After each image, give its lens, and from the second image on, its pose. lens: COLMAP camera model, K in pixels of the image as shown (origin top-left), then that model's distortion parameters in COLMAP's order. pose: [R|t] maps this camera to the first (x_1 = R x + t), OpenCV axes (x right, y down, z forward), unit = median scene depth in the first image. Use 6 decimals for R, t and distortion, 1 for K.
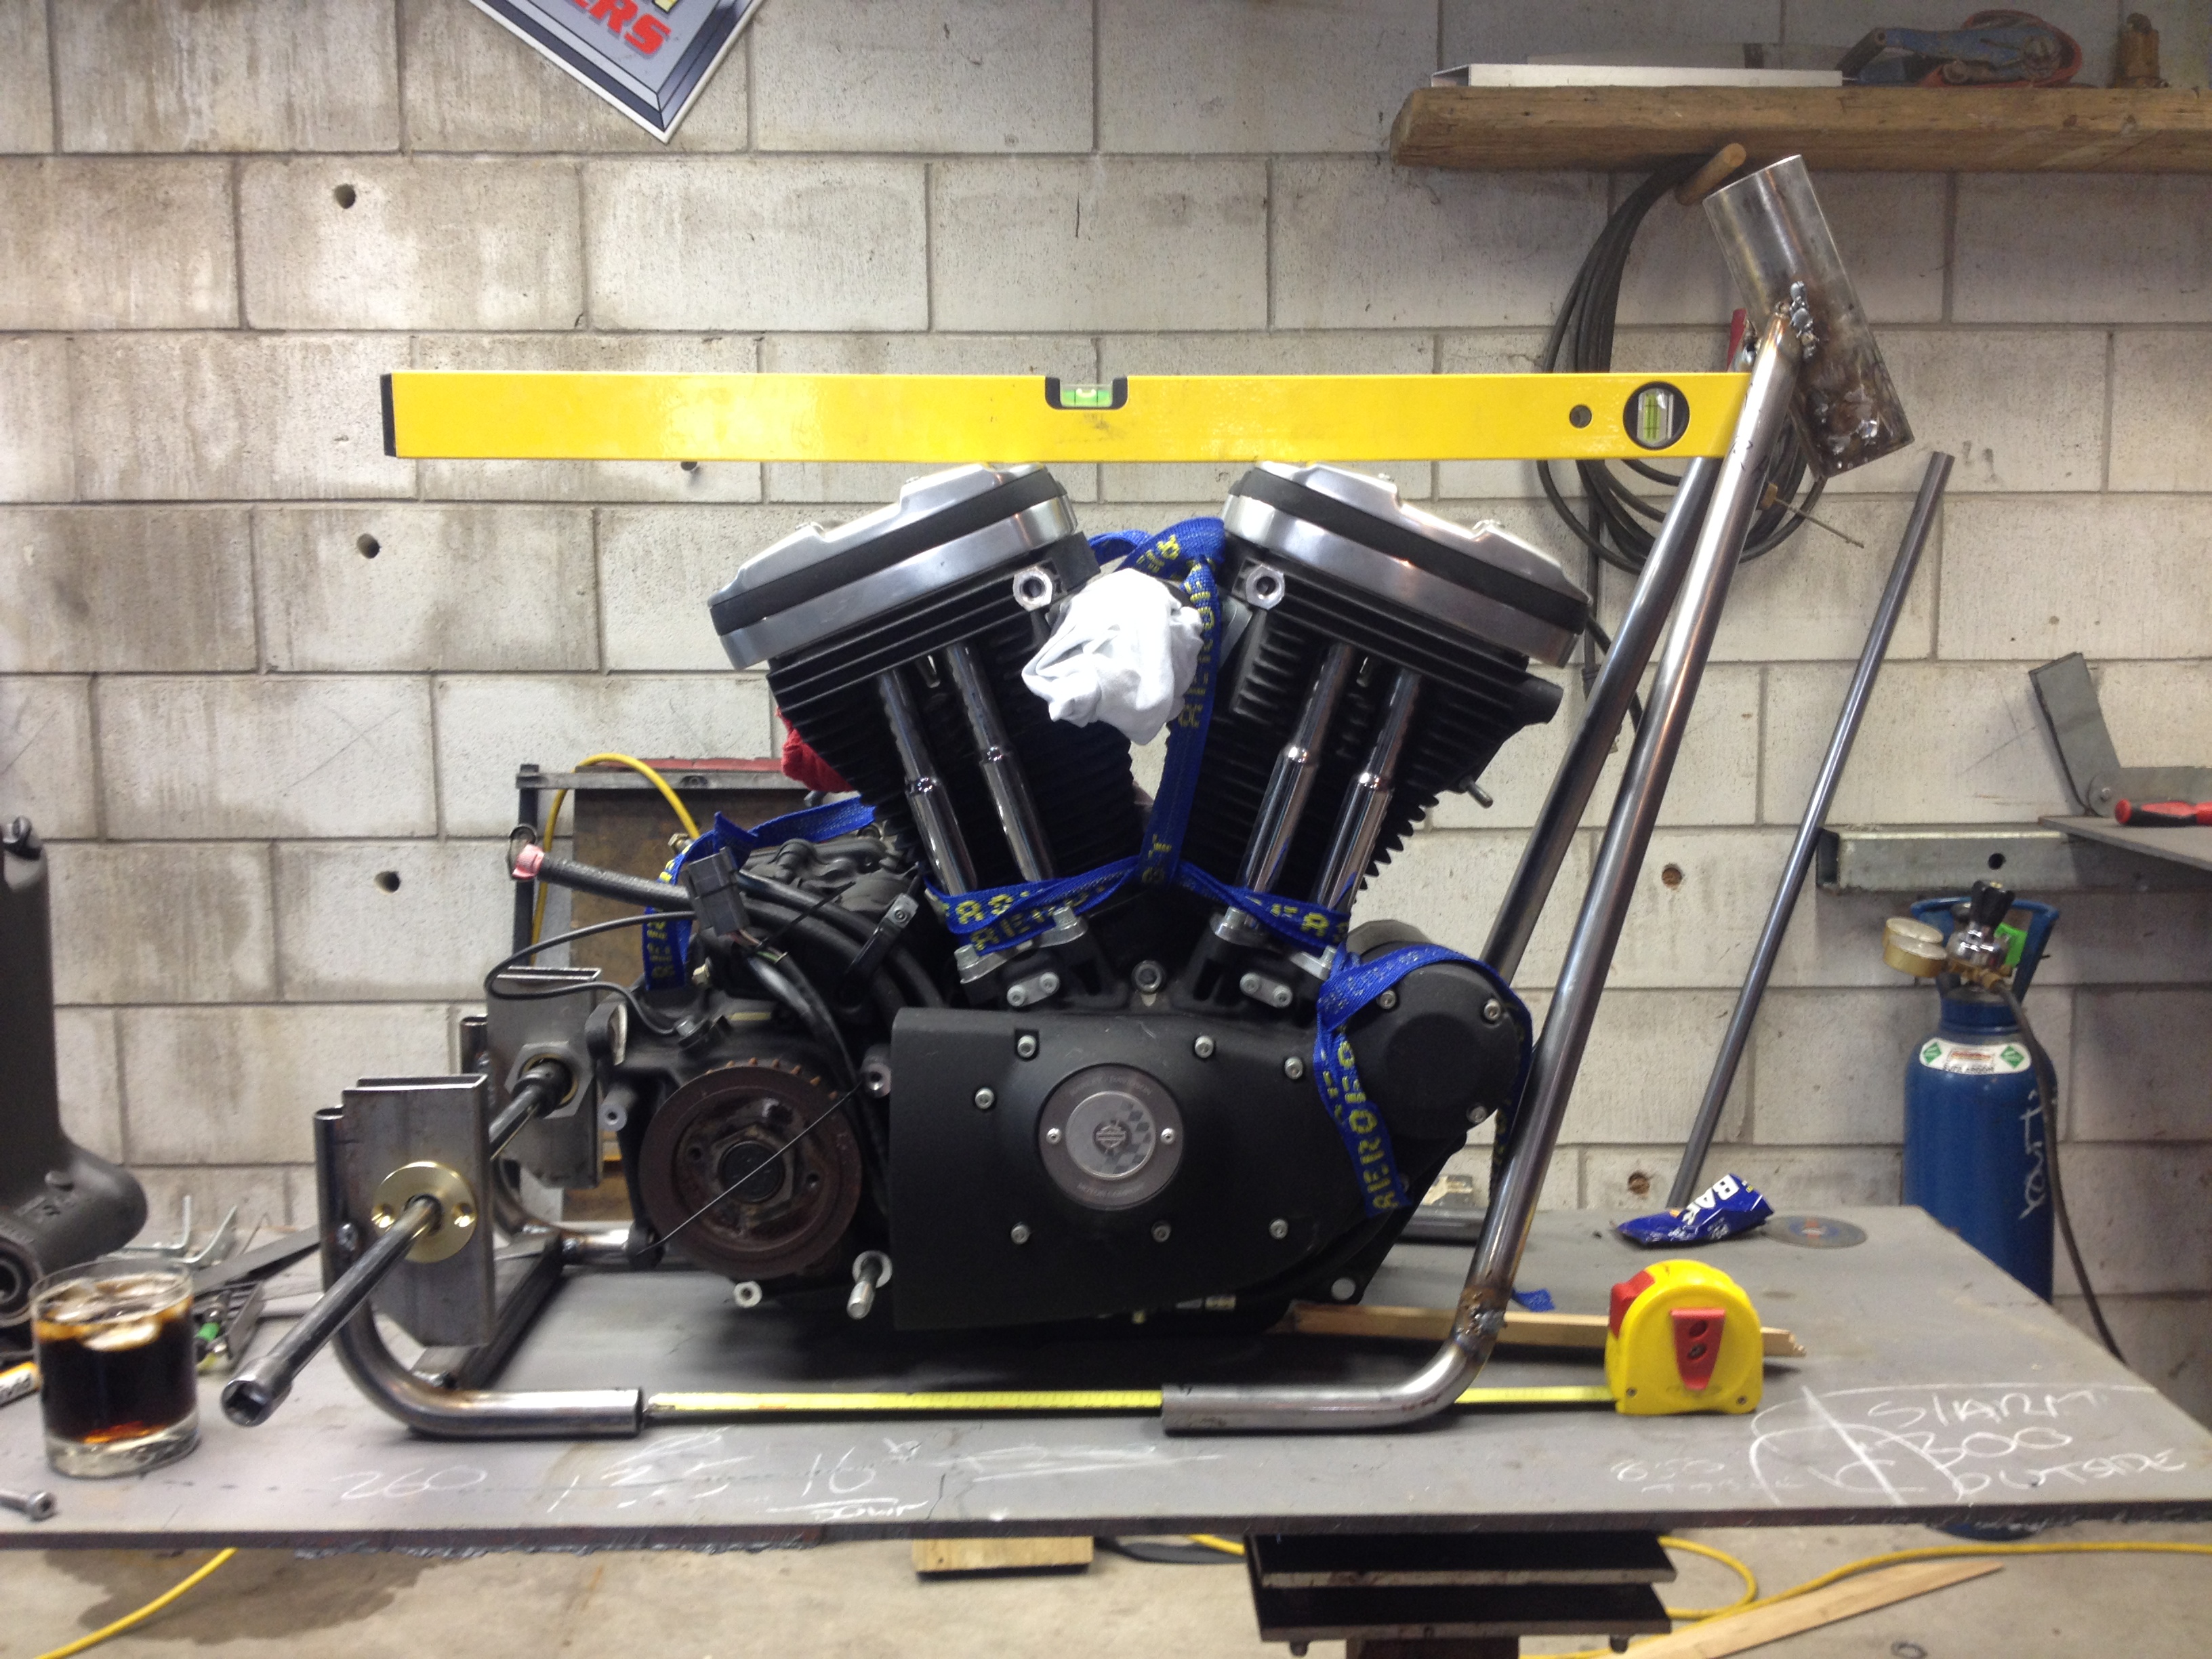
lens RADIAL K [[2123.0, 0, 1113.6], [0, 2123.0, 858.4], [0, 0, 1]] dist [0.183352, -0.469068]
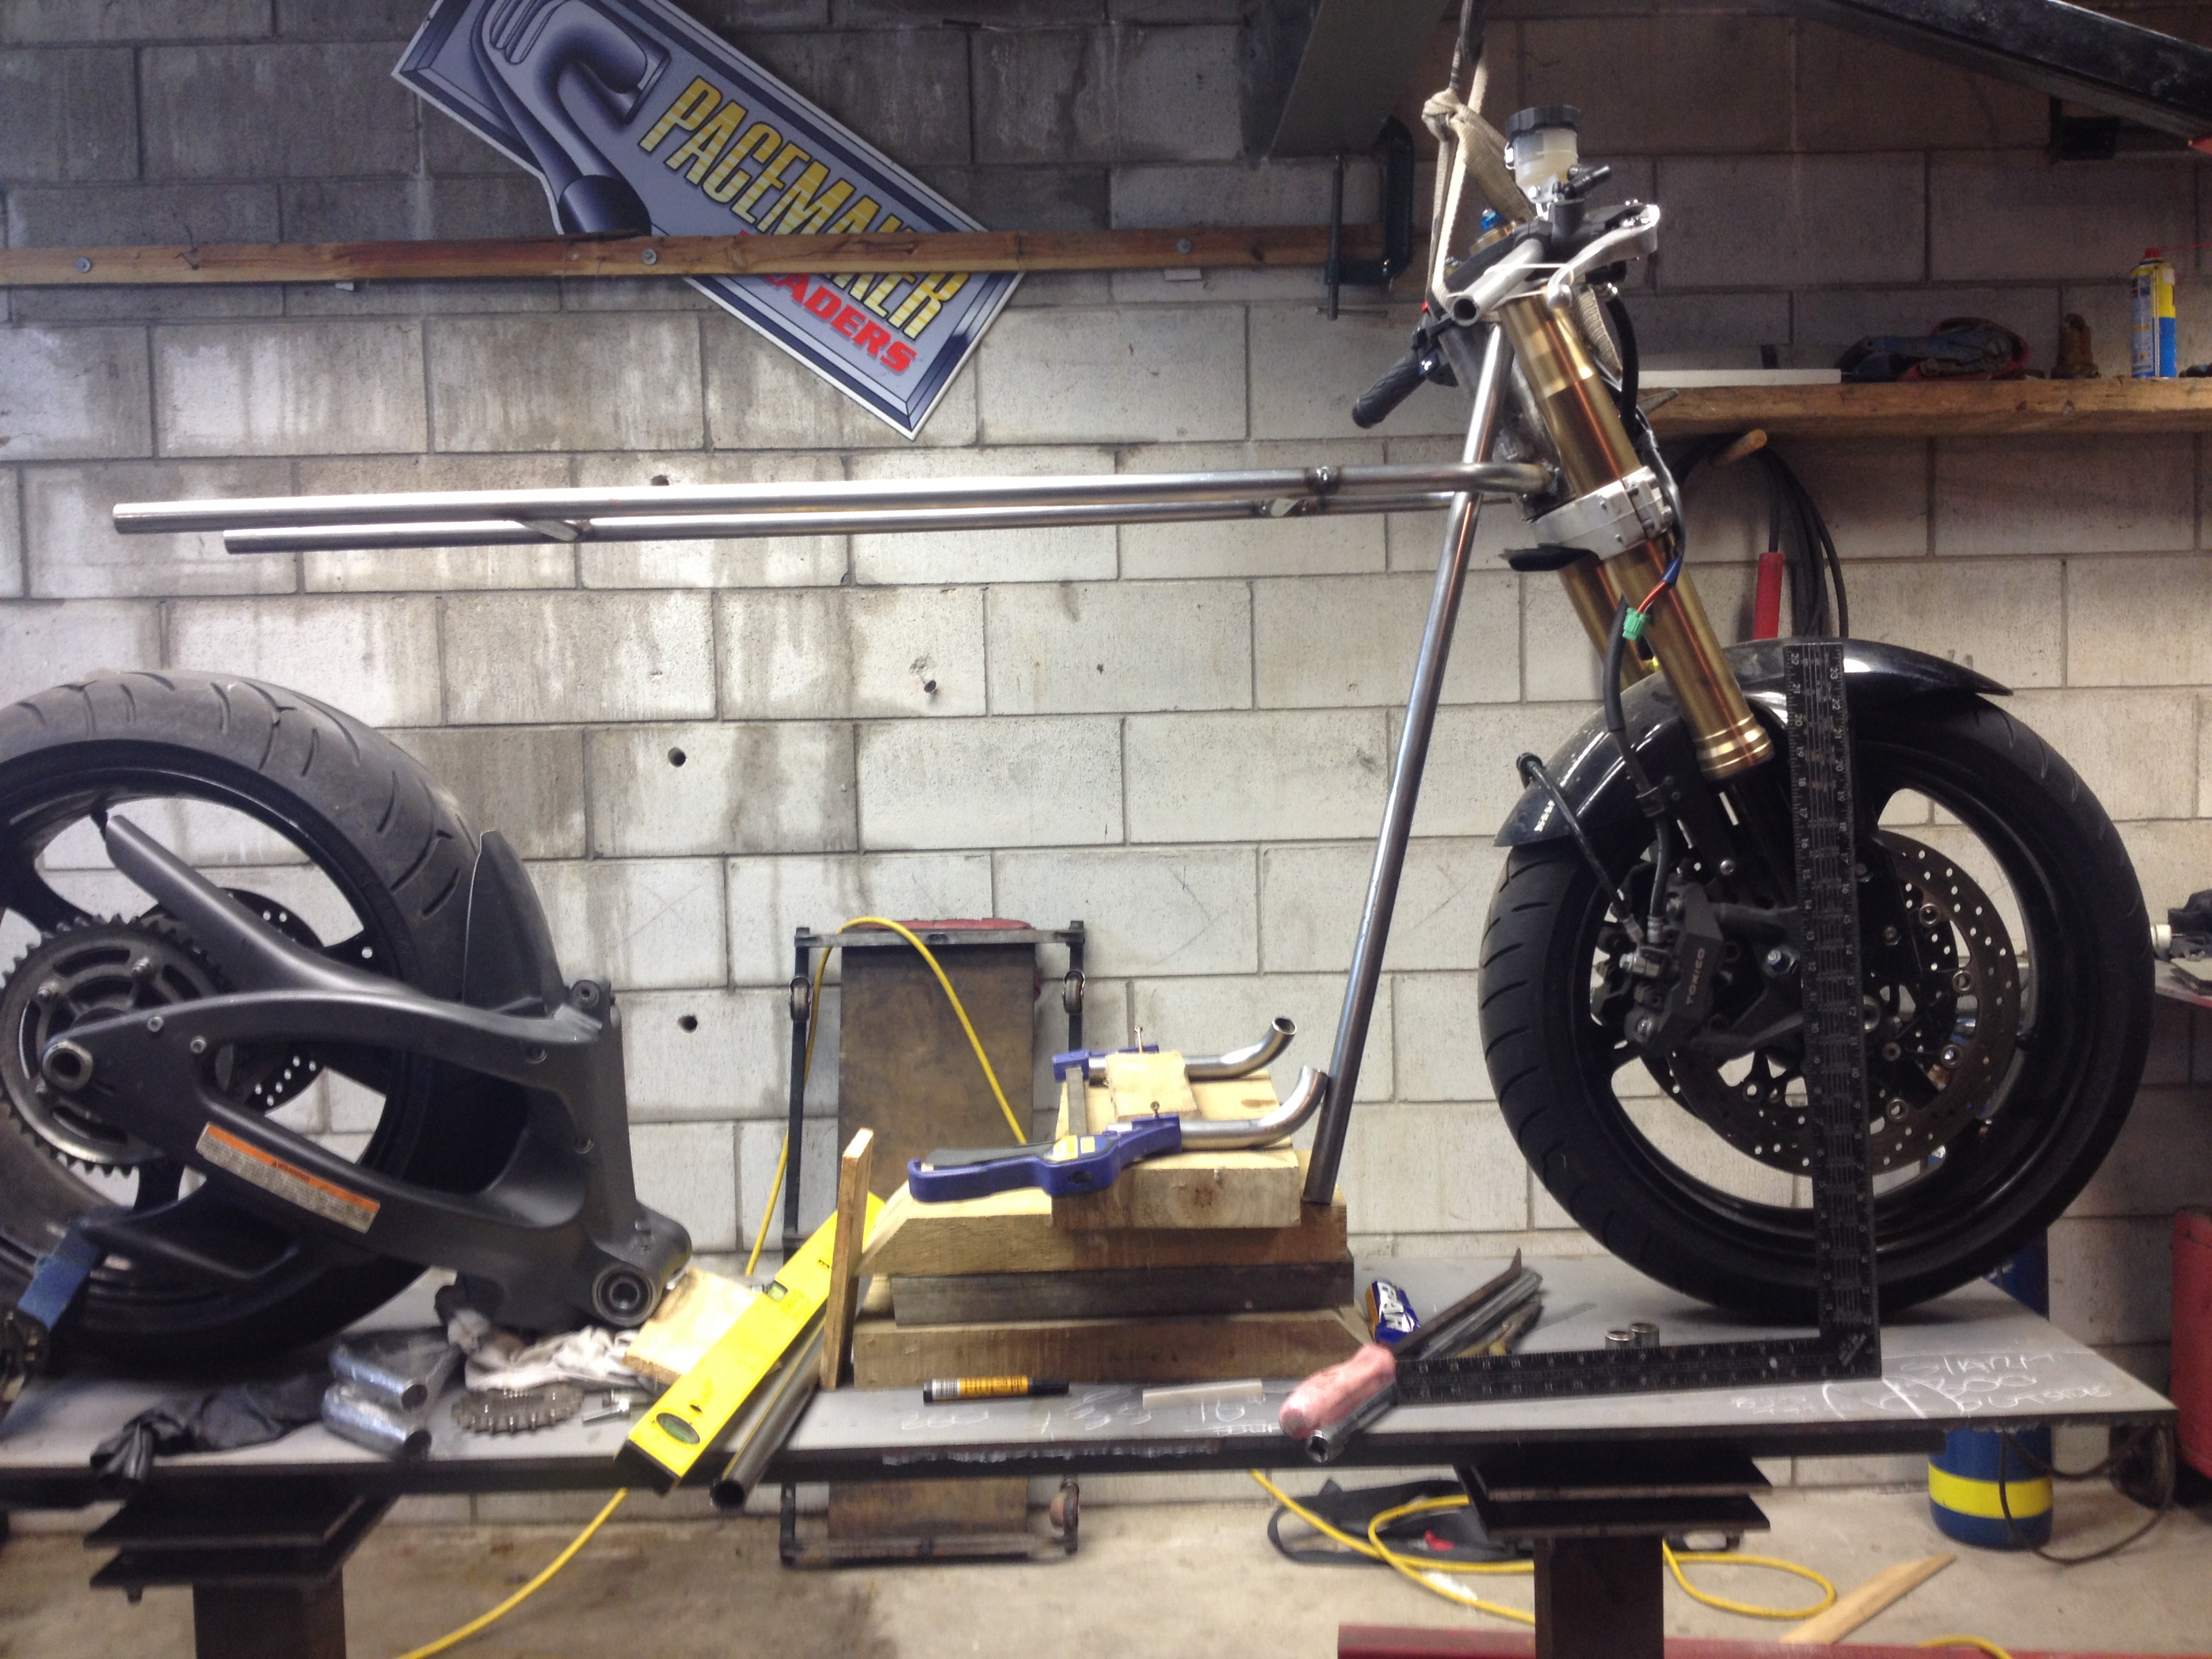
lens RADIAL K [[2123.0, 0, 1113.6], [0, 2123.0, 858.4], [0, 0, 1]] dist [0.183352, -0.469068]
pose [[0.999843, -0.017151, -0.004367, -0.086303], [0.016857, 0.998044, -0.060197, -0.006105], [0.005391, 0.060113, 0.998177, -0.244475]]
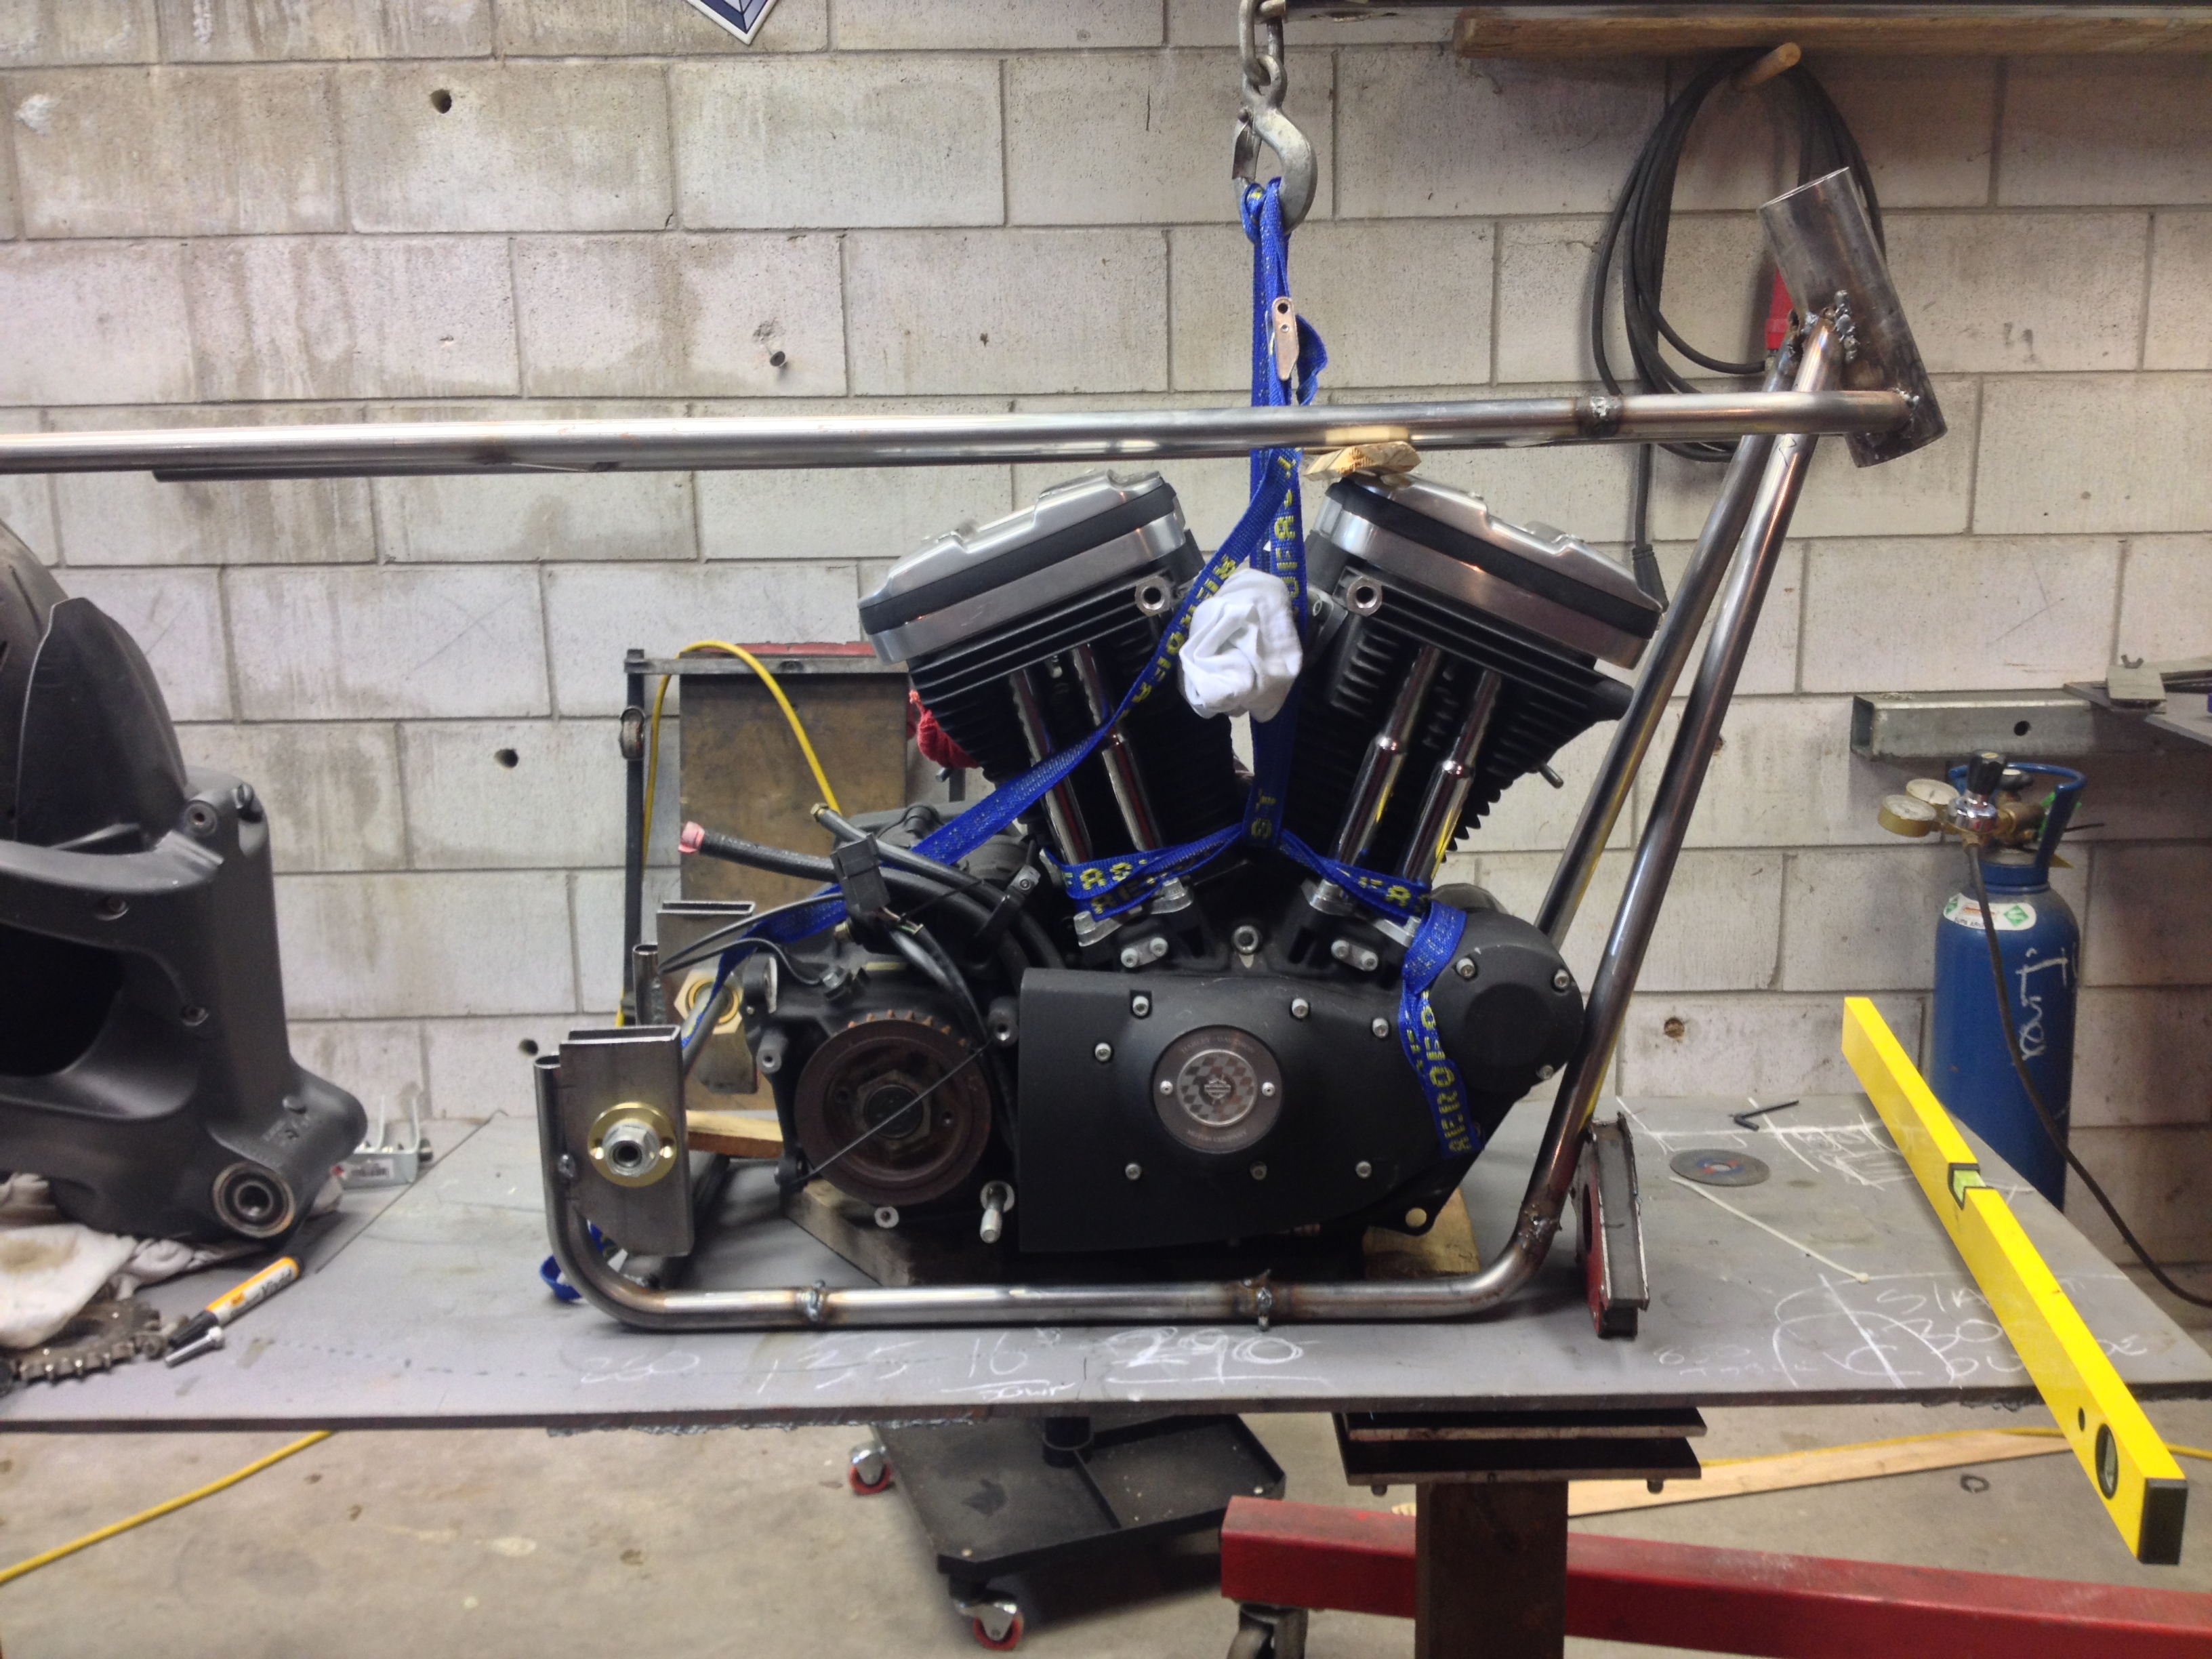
lens RADIAL K [[2123.0, 0, 1113.6], [0, 2123.0, 858.4], [0, 0, 1]] dist [0.183352, -0.469068]
pose [[0.999876, -0.006710, -0.014248, -0.021016], [0.008234, 0.993928, 0.109722, -0.056118], [0.013425, -0.109826, 0.993860, -0.063678]]
